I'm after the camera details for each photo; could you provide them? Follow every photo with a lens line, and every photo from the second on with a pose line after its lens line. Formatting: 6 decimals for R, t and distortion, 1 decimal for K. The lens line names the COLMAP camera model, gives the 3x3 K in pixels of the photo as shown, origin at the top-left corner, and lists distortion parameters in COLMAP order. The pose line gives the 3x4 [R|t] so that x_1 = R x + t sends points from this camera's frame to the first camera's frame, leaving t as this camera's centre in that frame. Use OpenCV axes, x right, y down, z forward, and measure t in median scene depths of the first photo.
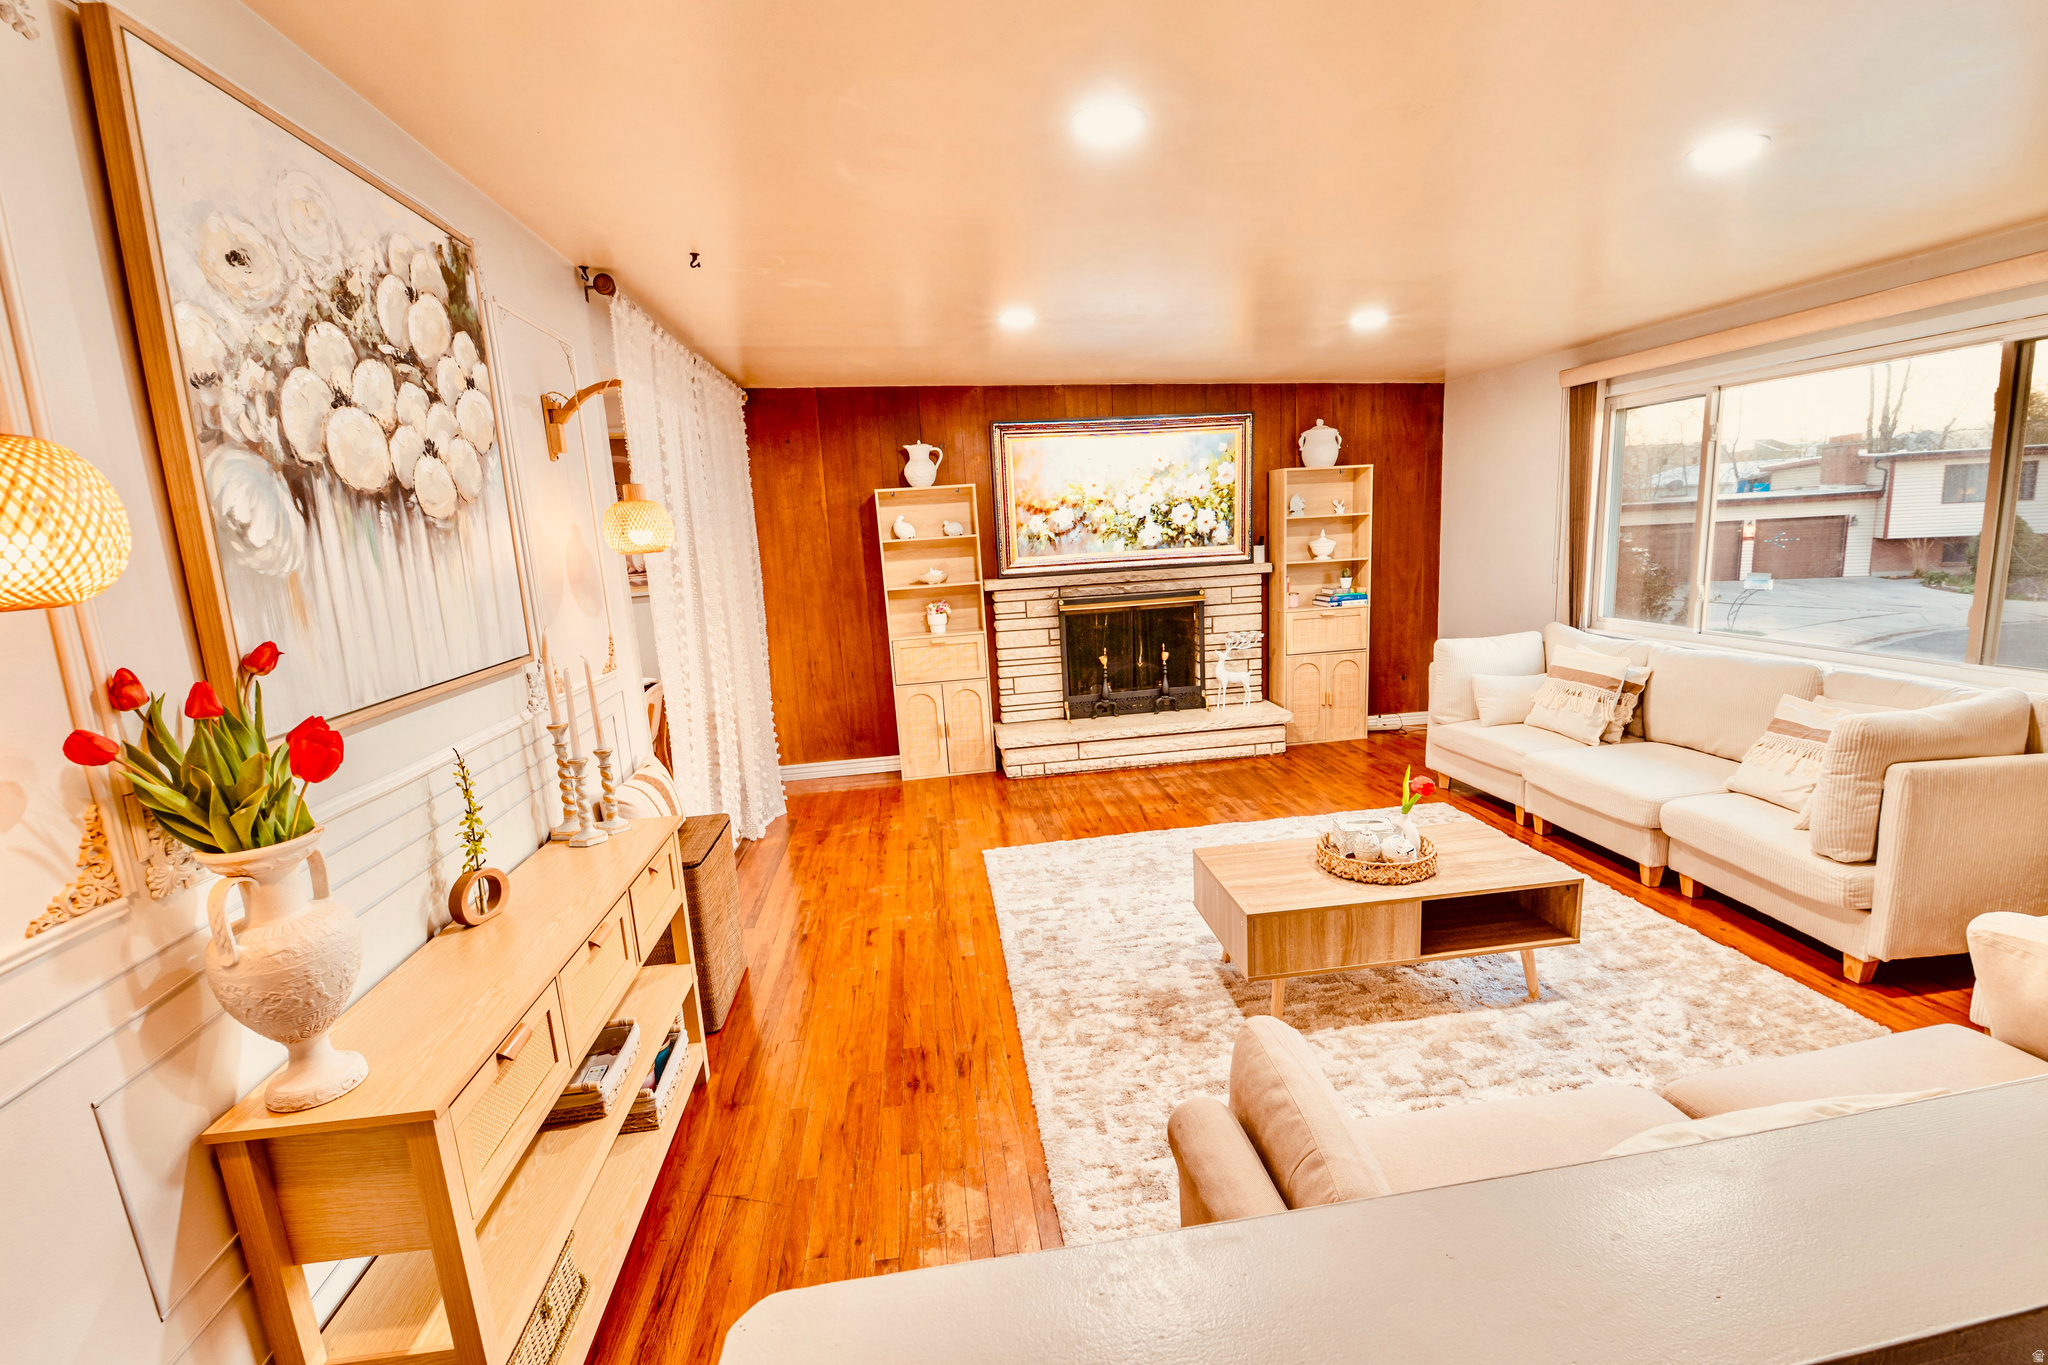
lens RADIAL K [[852.1, 0, 1034.5], [0, 852.1, 679.7], [0, 0, 1]] dist [-0.001330, -0.007451]
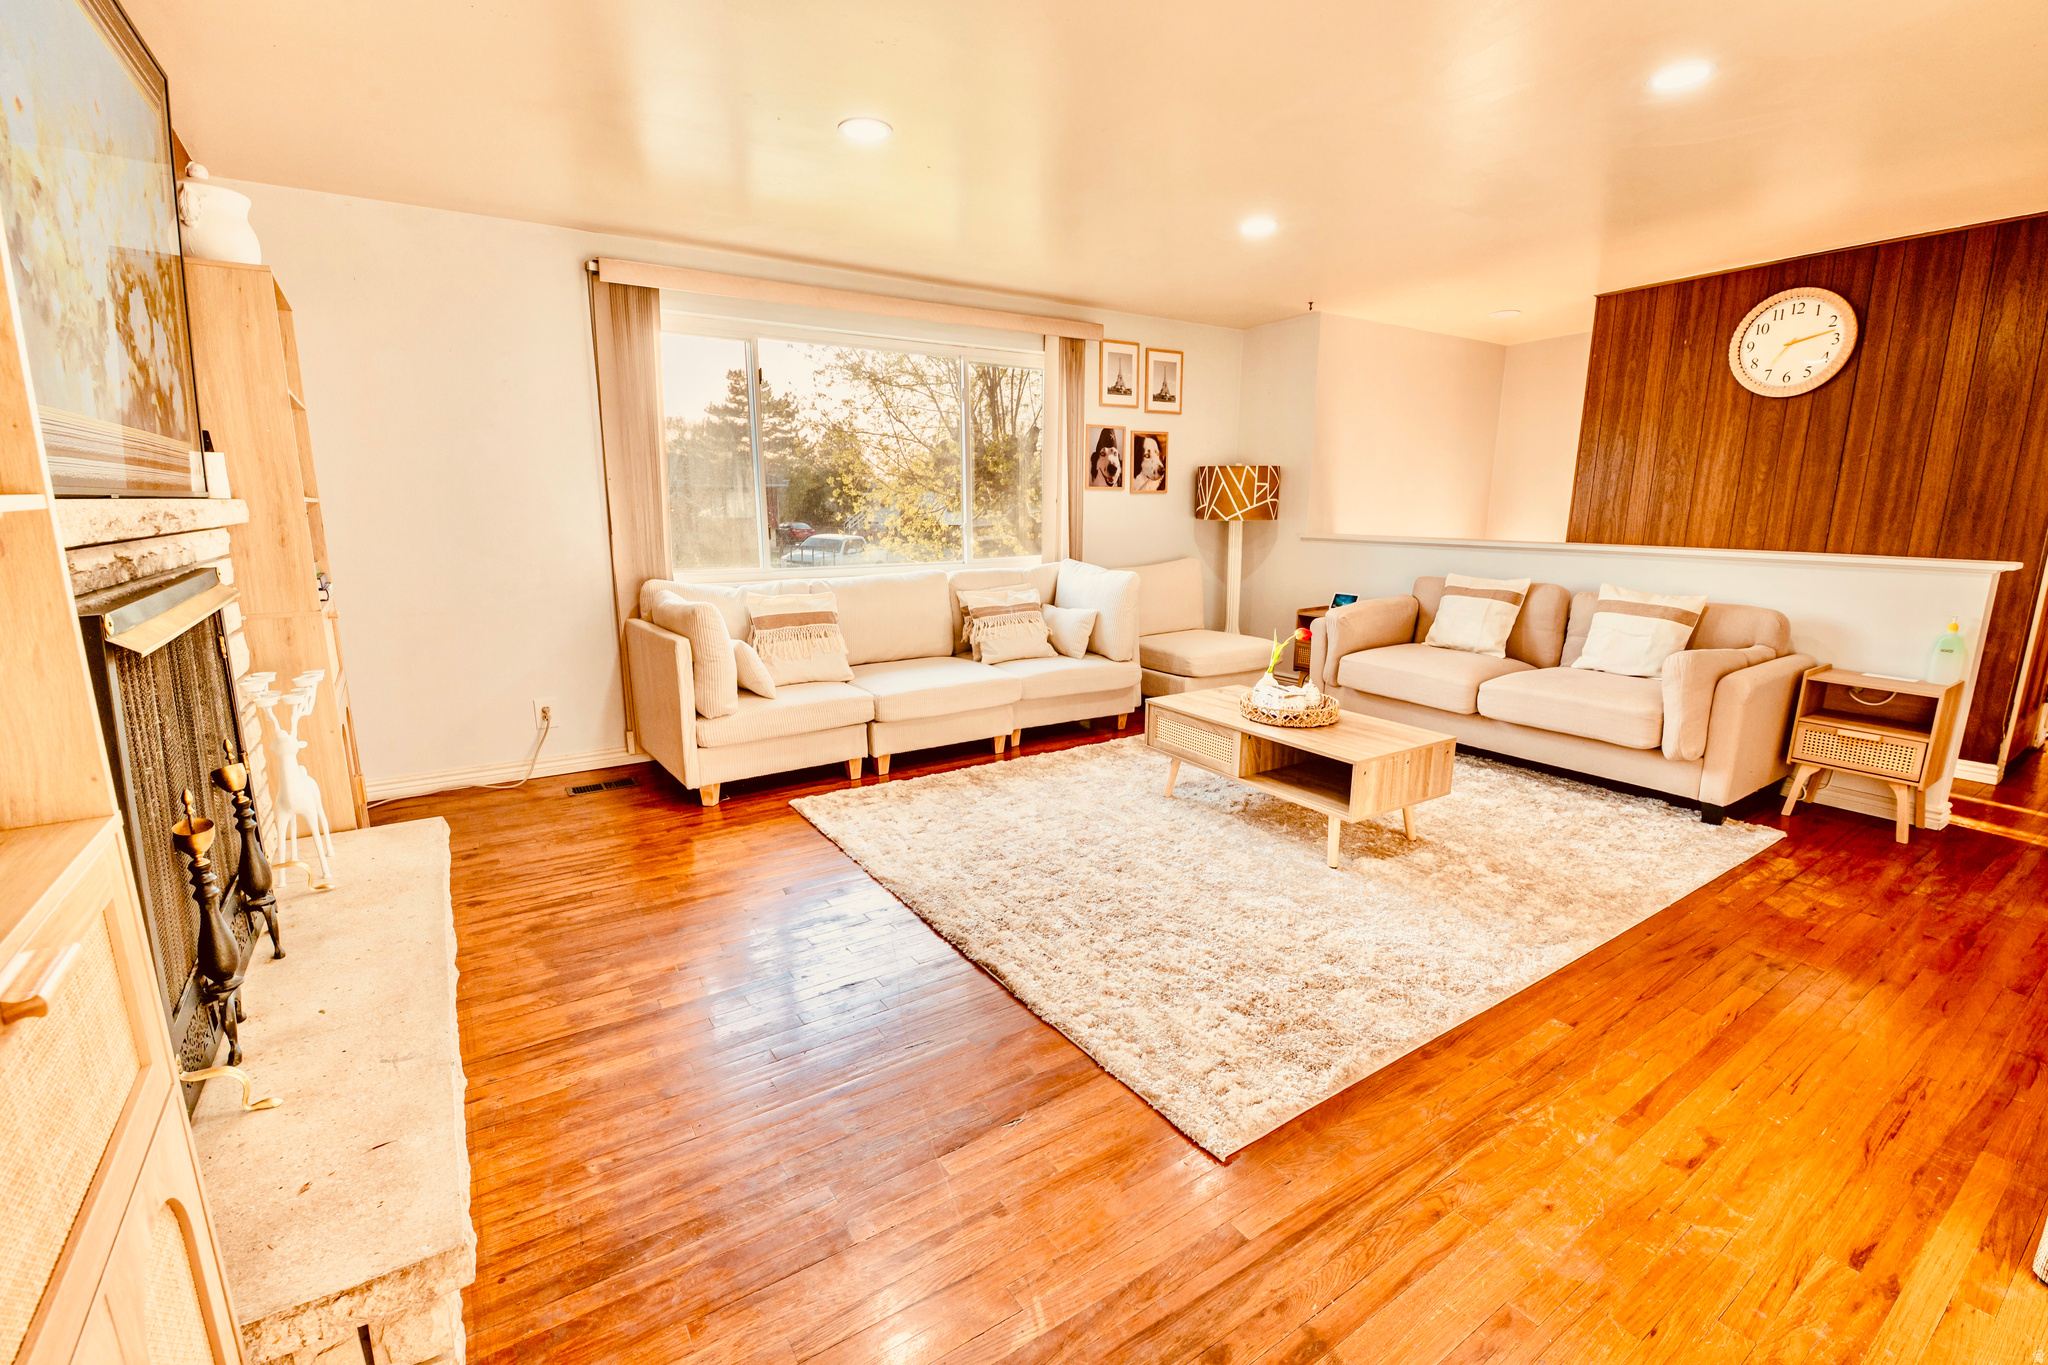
lens RADIAL K [[902.0, 0, 1018.6], [0, 902.0, 686.8], [0, 0, 1]] dist [-0.003842, -0.009278]
pose [[-0.435935, -0.126800, 0.891001, -0.263805], [0.177332, 0.958514, 0.223170, -0.081768], [-0.882334, 0.255290, -0.395364, 0.875550]]
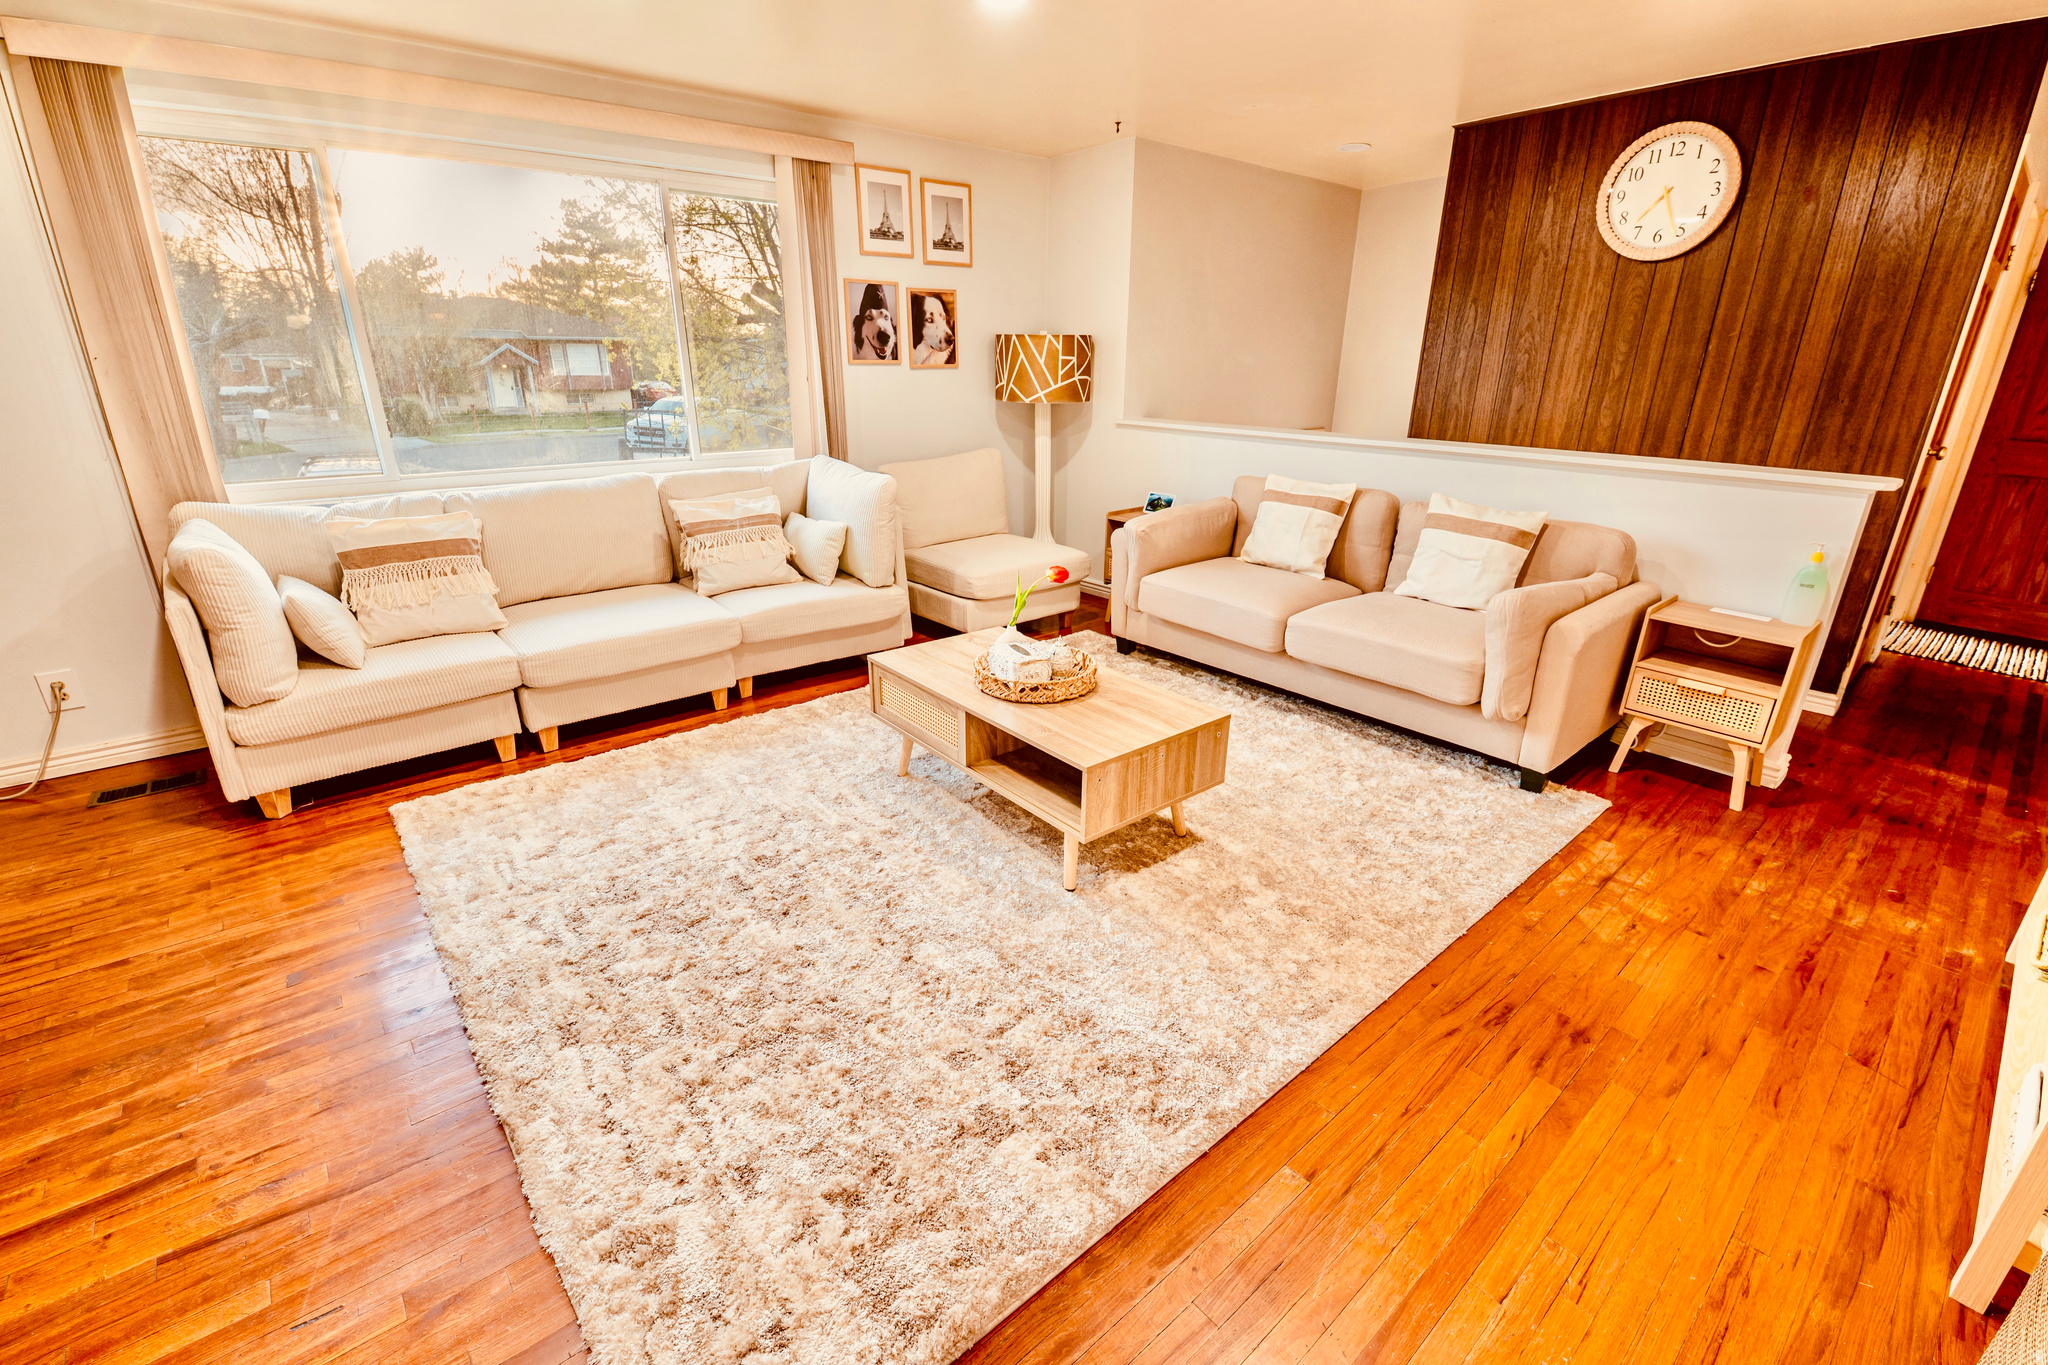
lens RADIAL K [[898.2, 0, 1027.1], [0, 898.2, 689.2], [0, 0, 1]] dist [0.000288, -0.013148]
pose [[-0.543029, -0.242415, 0.803962, -0.183628], [0.164689, 0.908083, 0.385048, -0.074062], [-0.823406, 0.341496, -0.453192, 0.700080]]
